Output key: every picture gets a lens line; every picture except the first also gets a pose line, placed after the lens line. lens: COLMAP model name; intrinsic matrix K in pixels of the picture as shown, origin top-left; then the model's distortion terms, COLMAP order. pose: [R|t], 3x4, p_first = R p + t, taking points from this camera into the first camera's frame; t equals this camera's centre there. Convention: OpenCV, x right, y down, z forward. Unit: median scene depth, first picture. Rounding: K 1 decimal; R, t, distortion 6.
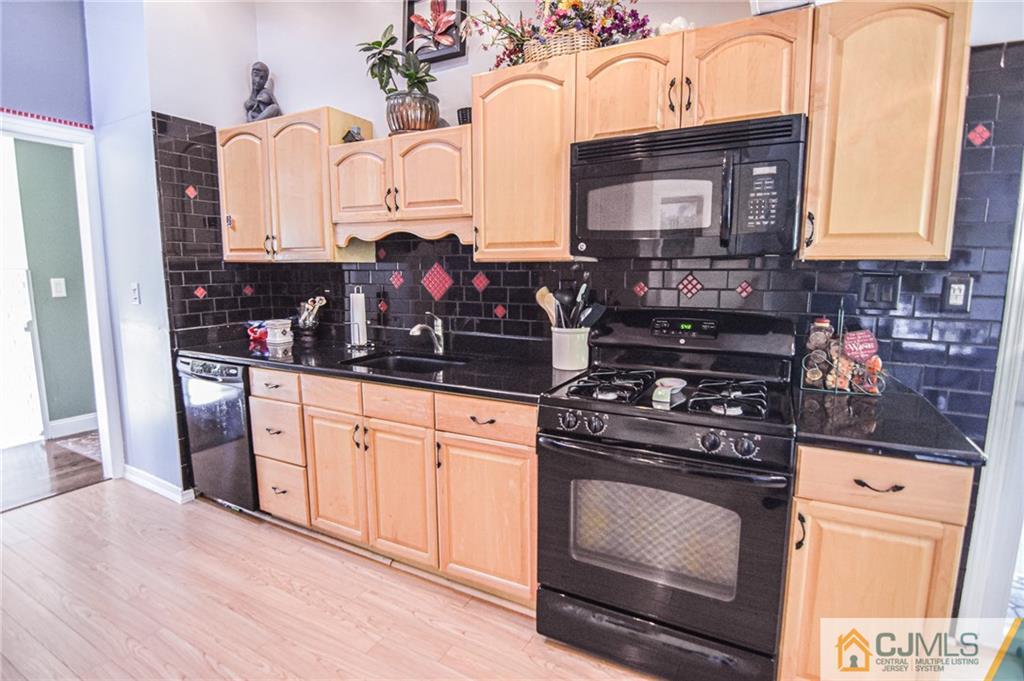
lens RADIAL K [[502.8, 0, 509.4], [0, 502.8, 334.4], [0, 0, 1]] dist [-0.005557, -0.008701]
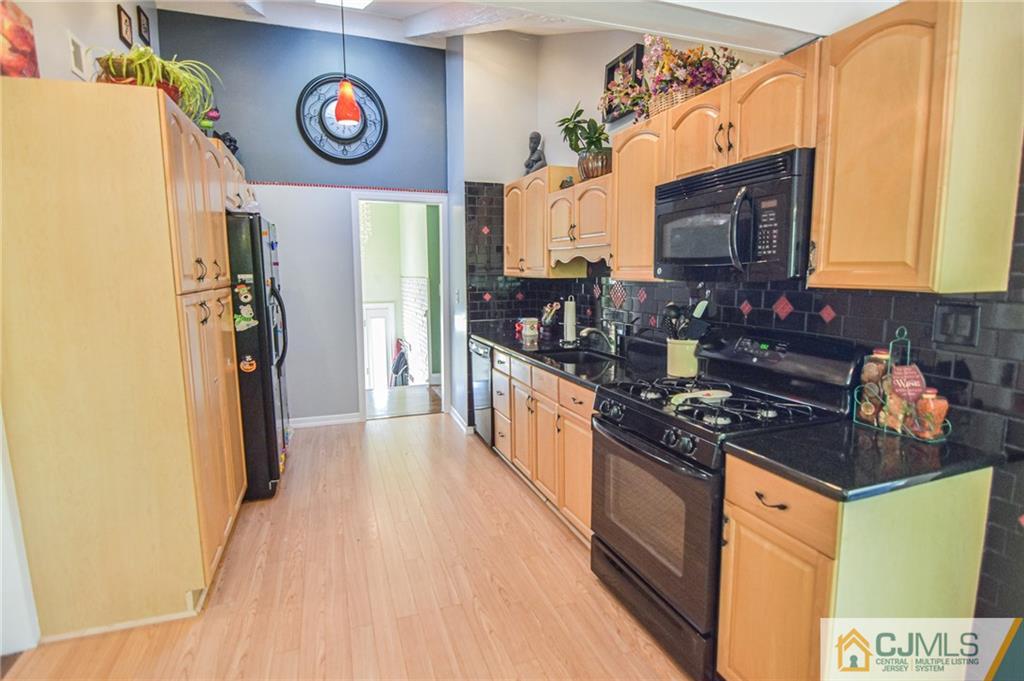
lens RADIAL K [[502.8, 0, 504.1], [0, 502.8, 335.1], [0, 0, 1]] dist [-0.005557, -0.008701]
pose [[0.747371, 0.078722, -0.659727, 0.688002], [-0.080339, 0.996378, 0.027881, -0.027114], [0.659532, 0.032165, 0.750988, -0.141919]]
